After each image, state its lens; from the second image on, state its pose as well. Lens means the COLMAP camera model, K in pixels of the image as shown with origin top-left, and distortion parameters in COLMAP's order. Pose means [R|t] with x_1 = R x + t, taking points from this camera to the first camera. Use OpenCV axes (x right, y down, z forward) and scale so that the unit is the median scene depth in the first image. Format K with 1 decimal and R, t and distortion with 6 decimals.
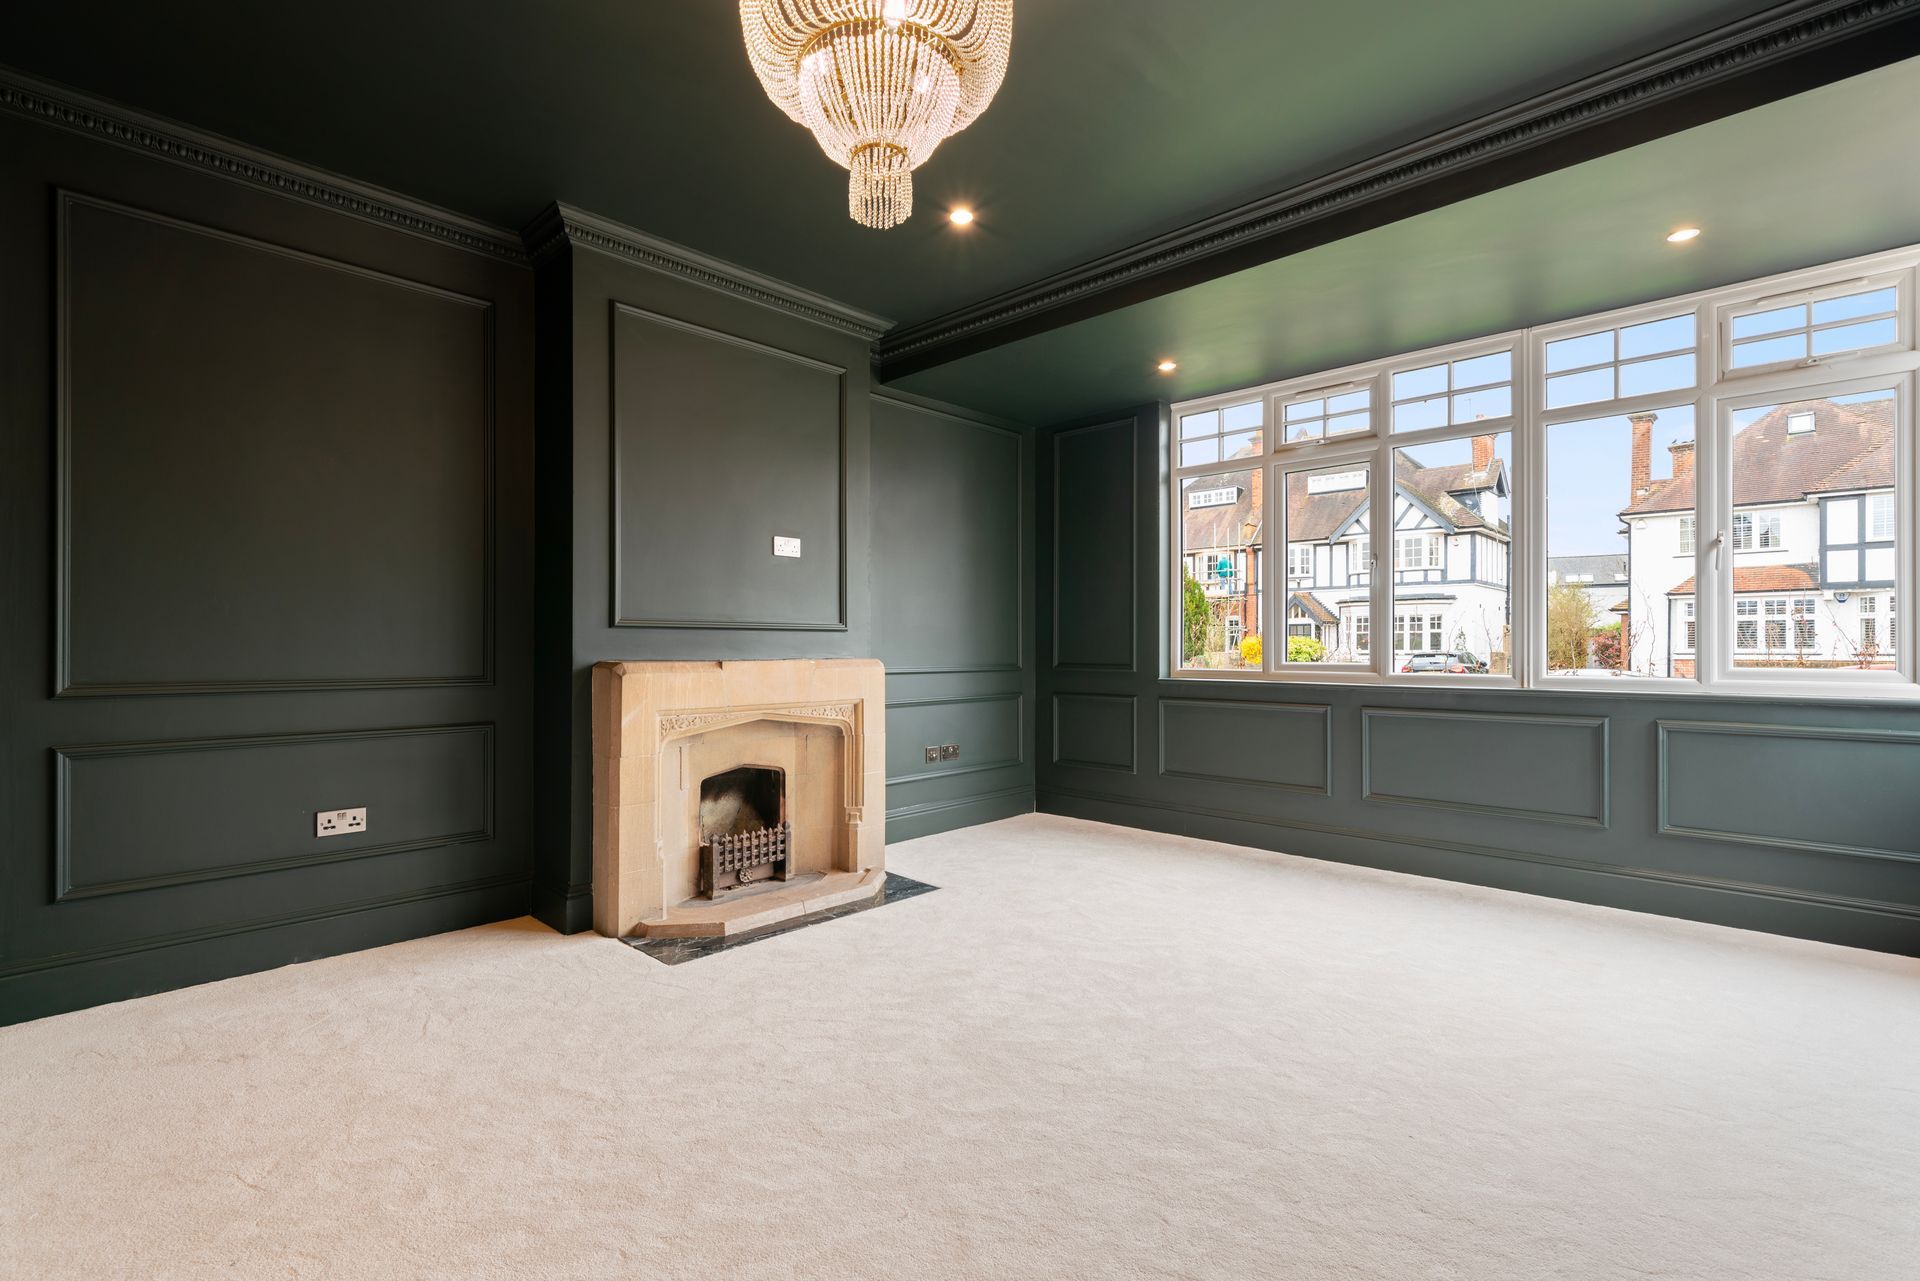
lens RADIAL K [[888.1, 0, 960.9], [0, 888.1, 627.8], [0, 0, 1]] dist [0.005695, 0.000727]
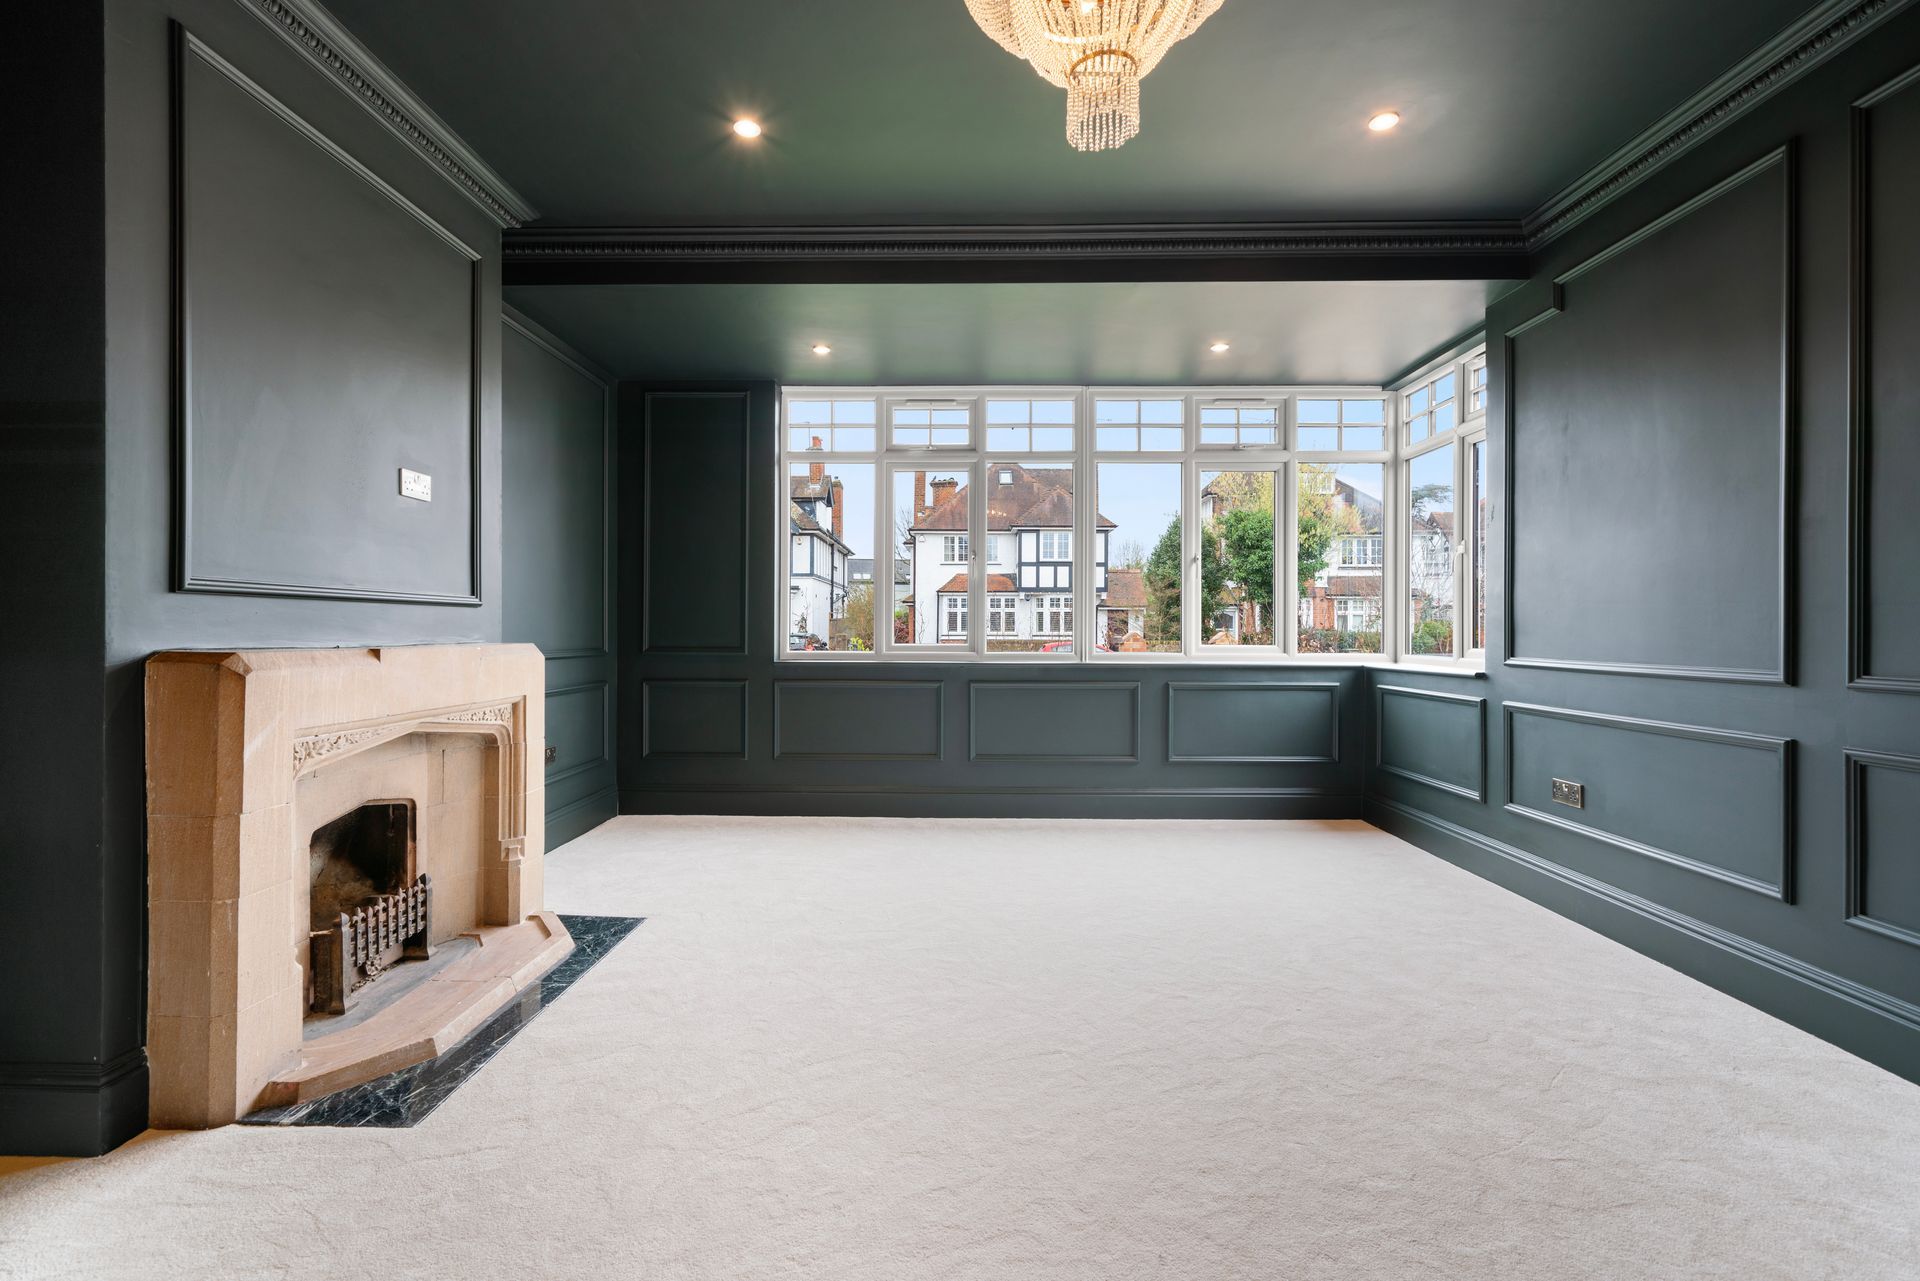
lens RADIAL K [[842.2, 0, 968.8], [0, 842.2, 615.9], [0, 0, 1]] dist [0.004915, 0.000222]
pose [[0.733108, 0.014659, 0.679954, -0.327682], [-0.018468, 0.999828, -0.001643, 0.005585], [-0.679861, -0.011353, 0.733253, 0.209409]]
